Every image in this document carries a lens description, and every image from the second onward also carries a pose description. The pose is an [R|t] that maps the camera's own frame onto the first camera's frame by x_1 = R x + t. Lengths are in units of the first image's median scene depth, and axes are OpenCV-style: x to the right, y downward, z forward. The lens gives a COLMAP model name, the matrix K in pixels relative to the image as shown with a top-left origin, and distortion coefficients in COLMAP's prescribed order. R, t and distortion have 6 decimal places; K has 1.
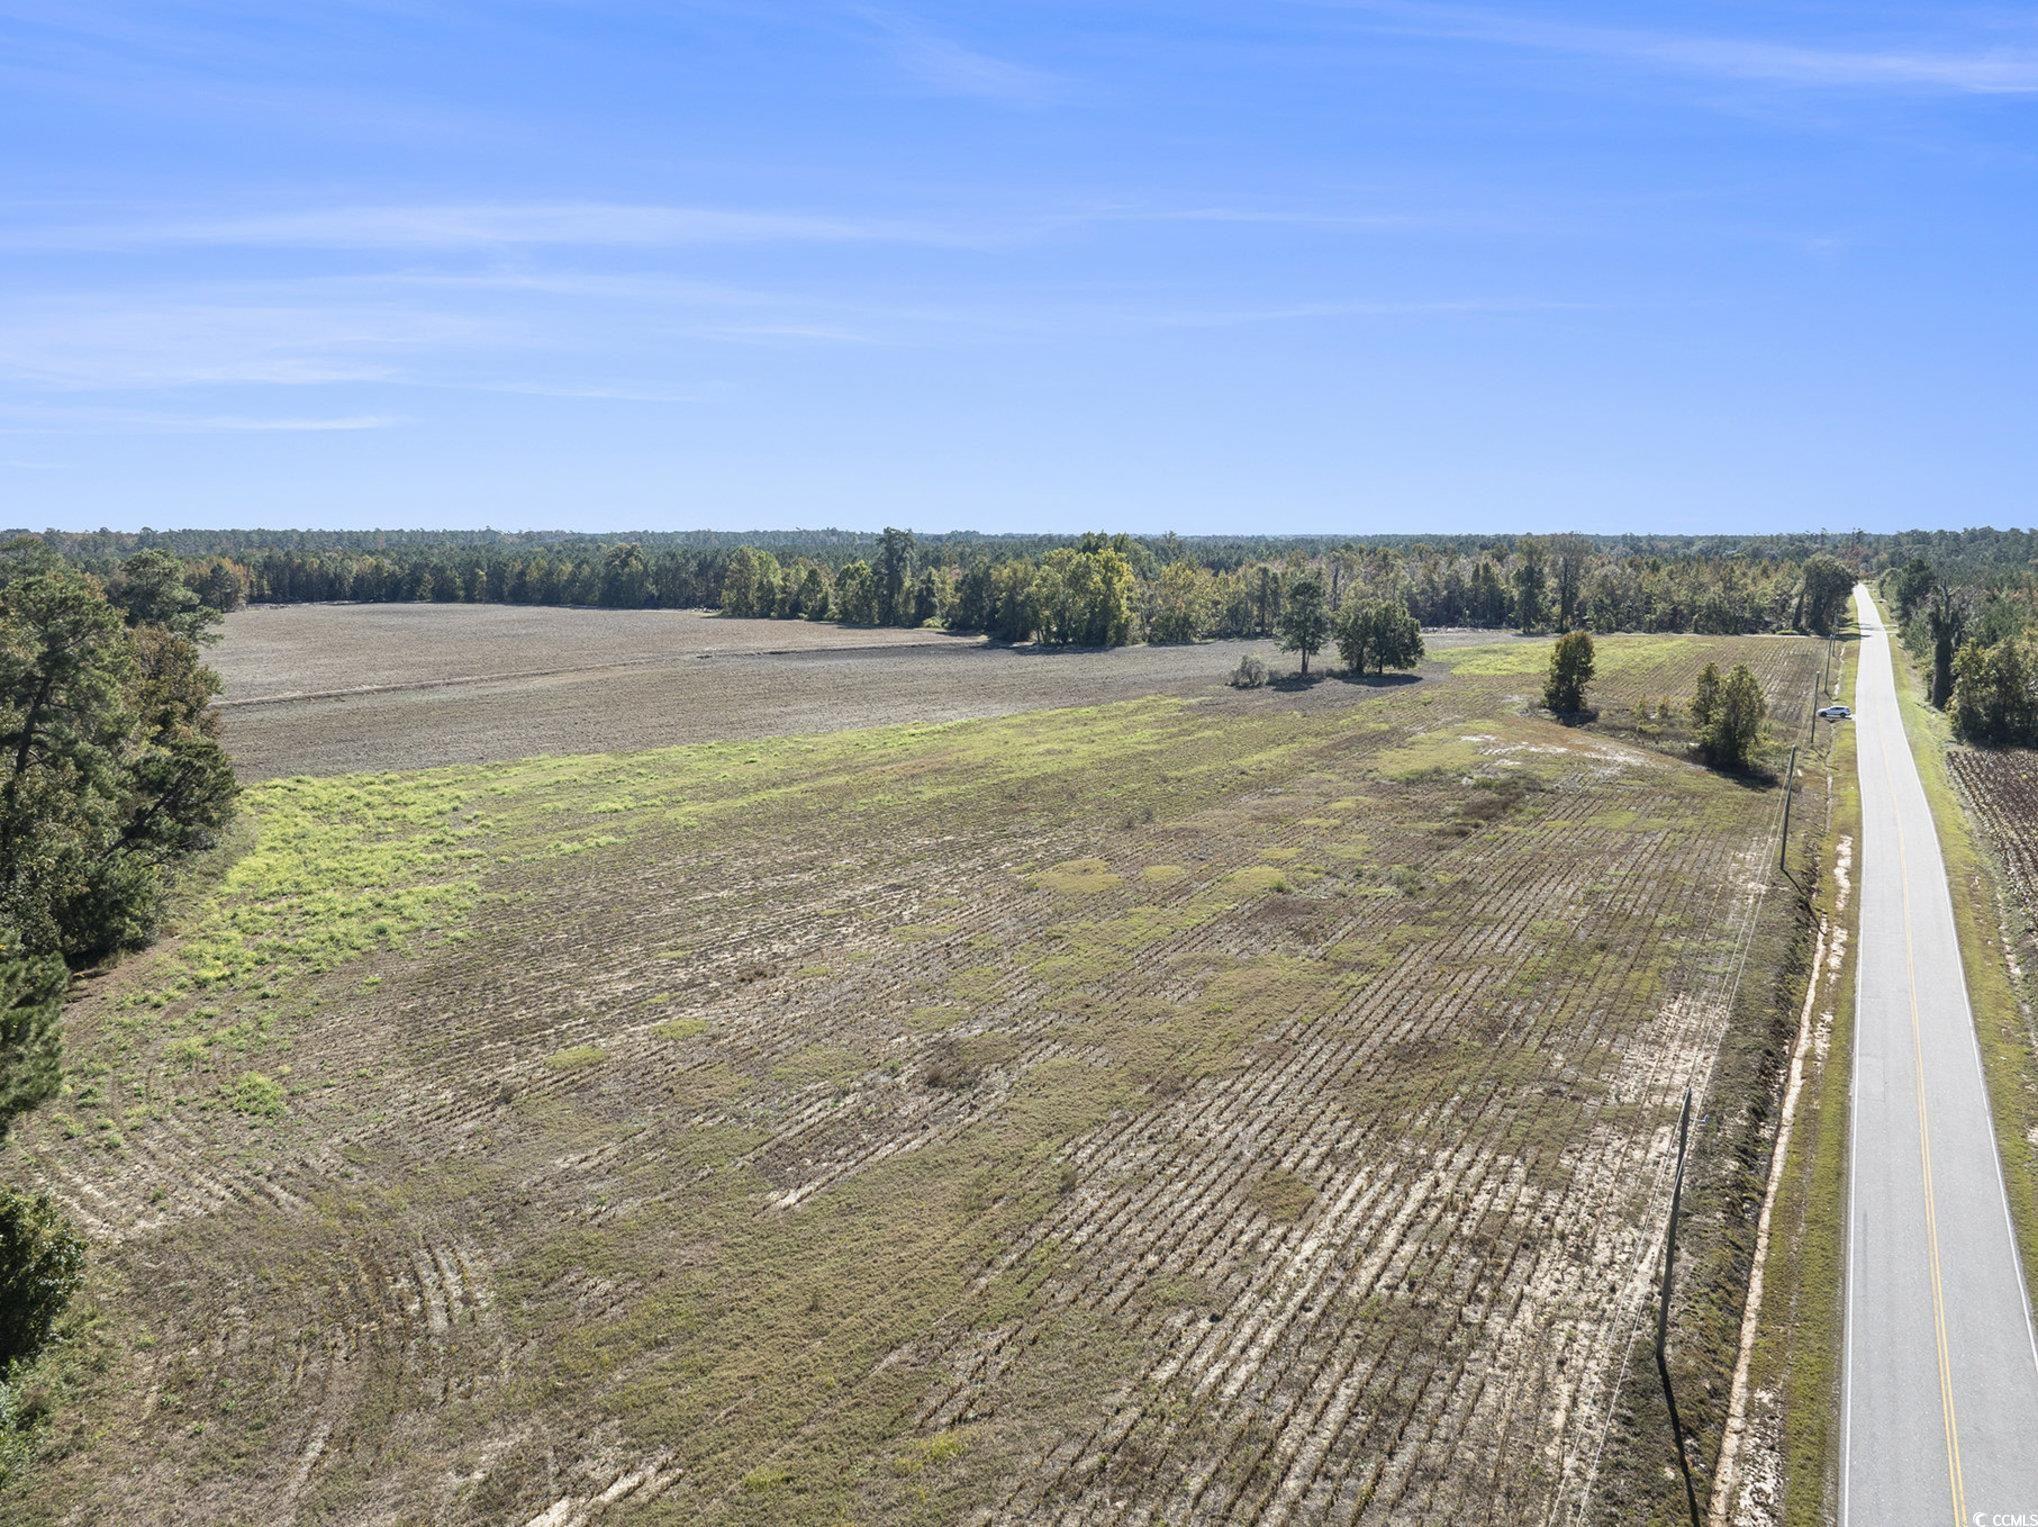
lens RADIAL K [[1427.2, 0, 989.0], [0, 1427.2, 761.1], [0, 0, 1]] dist [-0.038110, -0.004957]
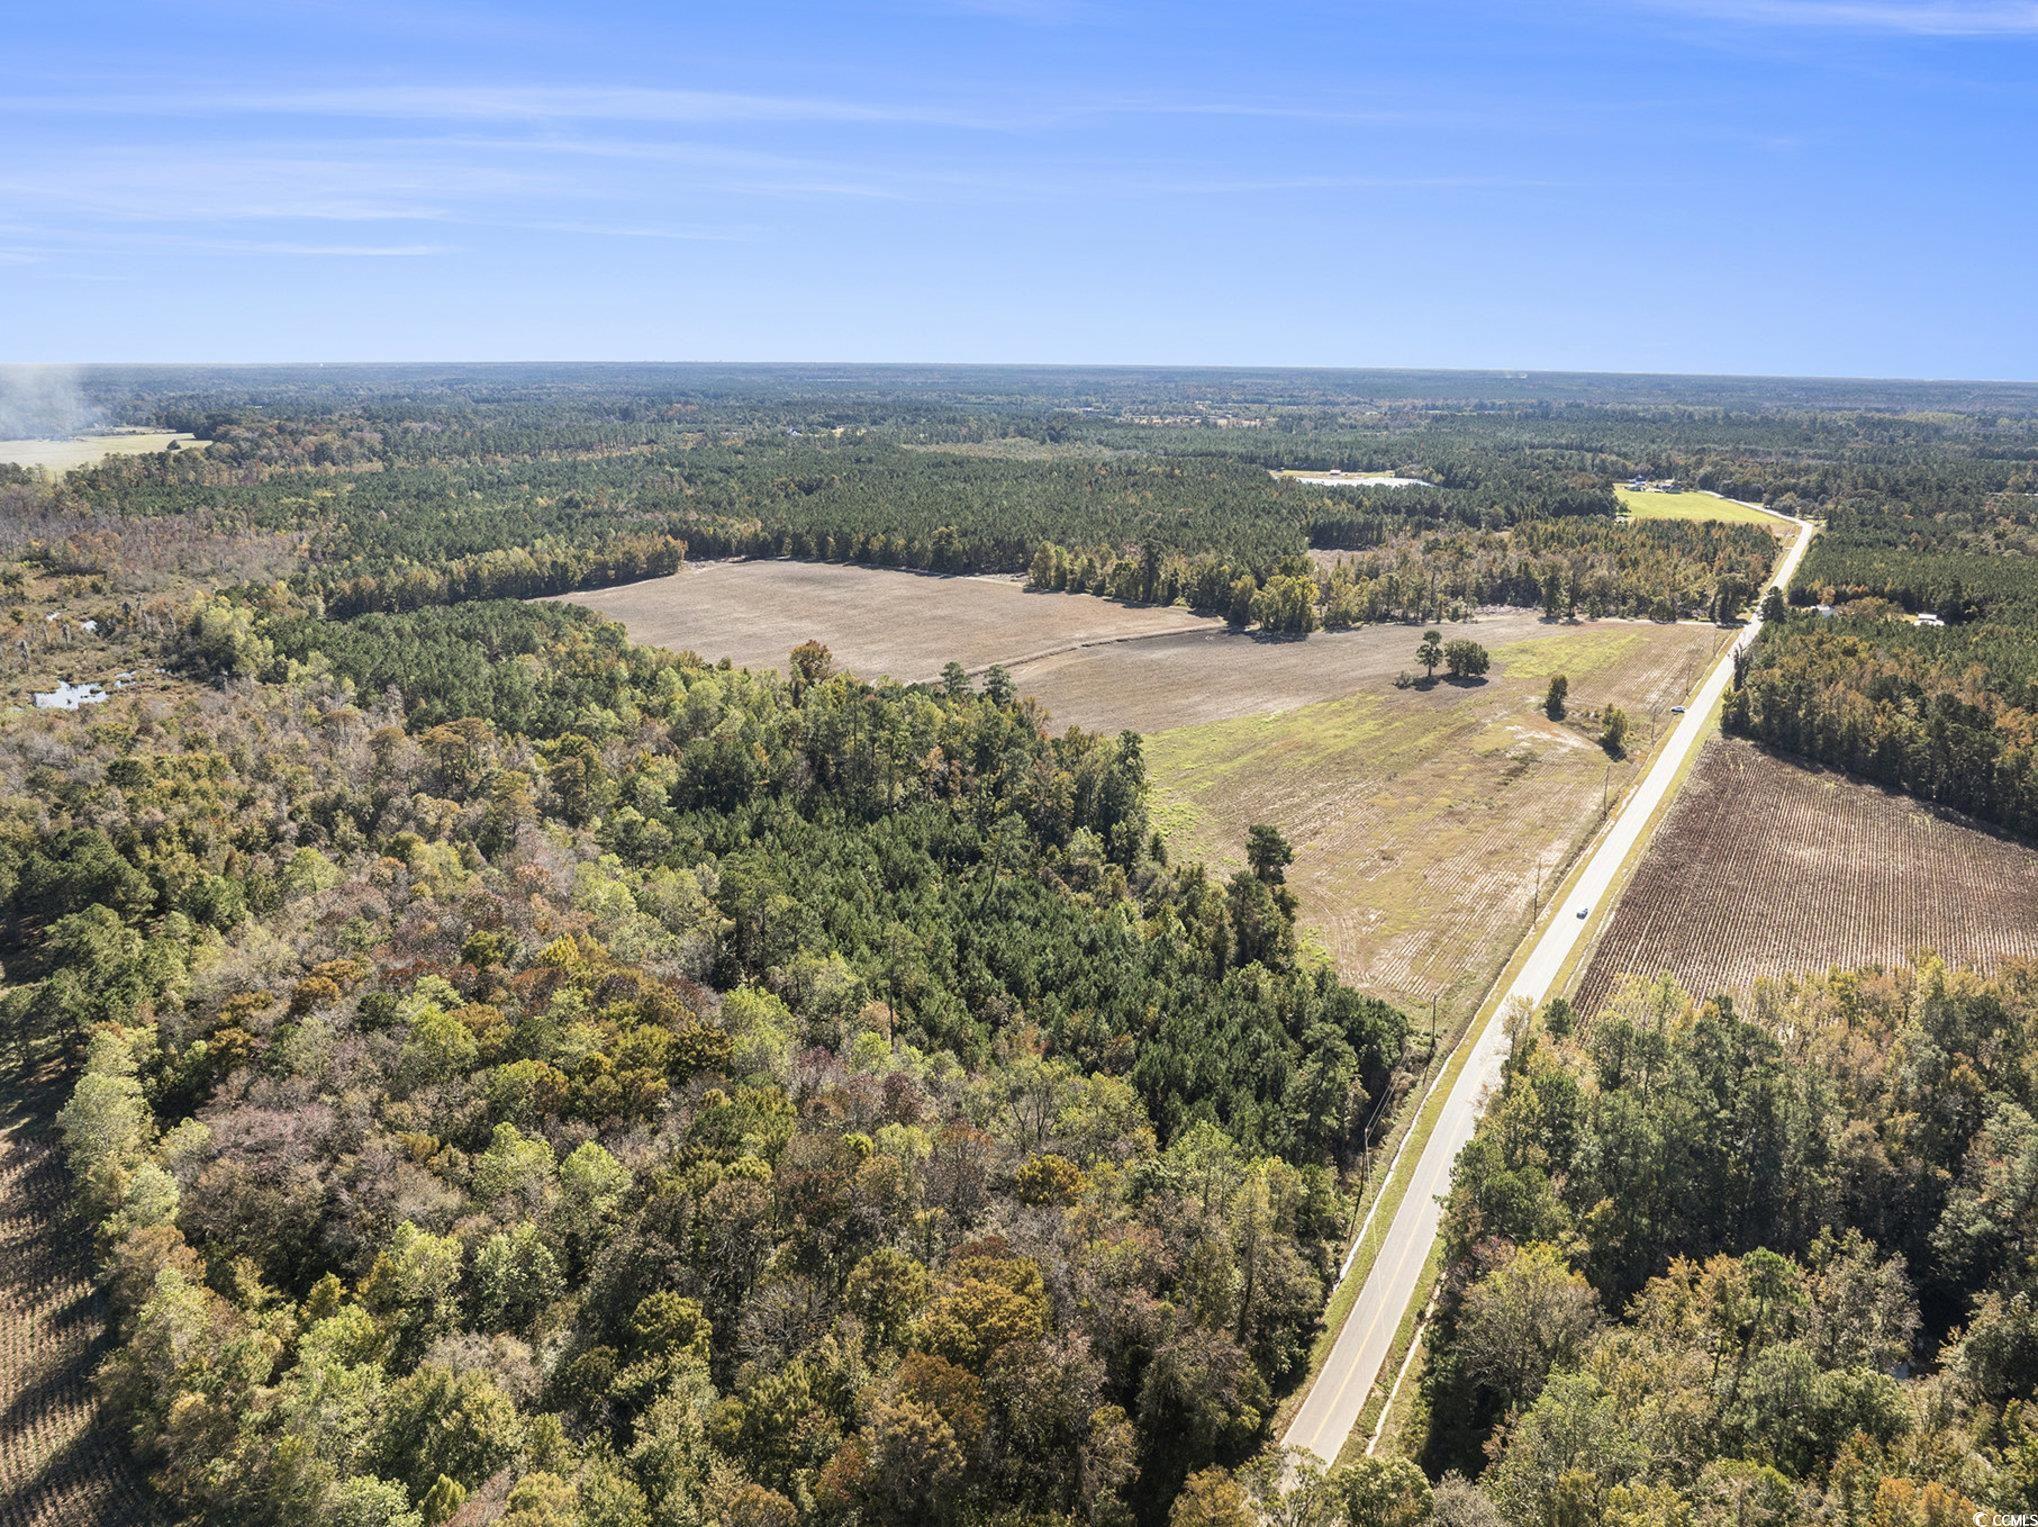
lens RADIAL K [[1427.2, 0, 989.0], [0, 1427.2, 761.1], [0, 0, 1]] dist [-0.038110, -0.004957]
pose [[0.999703, 0.002917, -0.024184, -0.416573], [0.000027, 0.992668, 0.120872, -0.218832], [0.024359, -0.120837, 0.992373, -1.213378]]
